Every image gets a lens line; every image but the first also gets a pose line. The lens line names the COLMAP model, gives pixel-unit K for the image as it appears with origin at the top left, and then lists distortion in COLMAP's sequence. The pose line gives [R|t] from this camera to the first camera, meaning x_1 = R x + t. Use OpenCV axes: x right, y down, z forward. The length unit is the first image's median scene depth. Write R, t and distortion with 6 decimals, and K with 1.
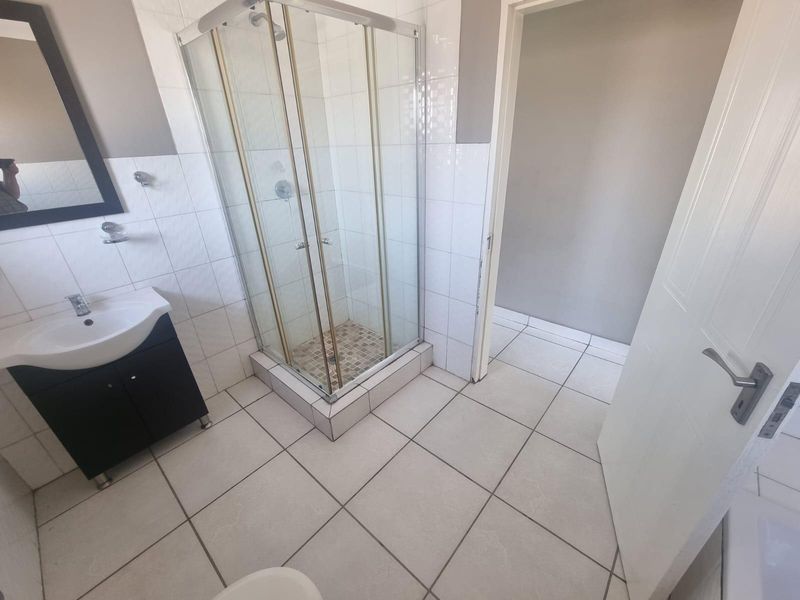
lens RADIAL K [[321.6, 0, 397.8], [0, 321.6, 301.3], [0, 0, 1]] dist [-0.004584, 0.000481]
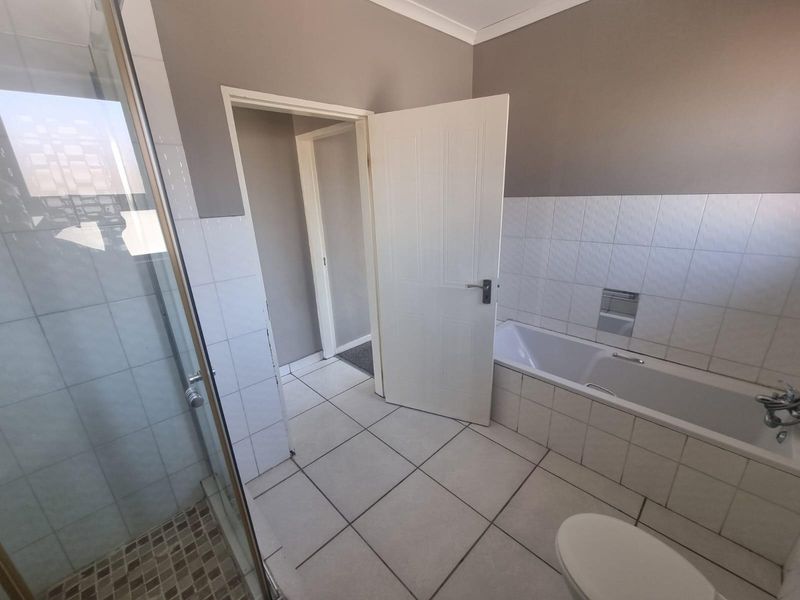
lens RADIAL K [[321.6, 0, 397.8], [0, 321.6, 301.3], [0, 0, 1]] dist [-0.004584, 0.000481]
pose [[0.105608, -0.290629, 0.950990, -0.490526], [0.478151, 0.853366, 0.207696, -0.174181], [-0.871905, 0.432782, 0.229087, 0.335375]]
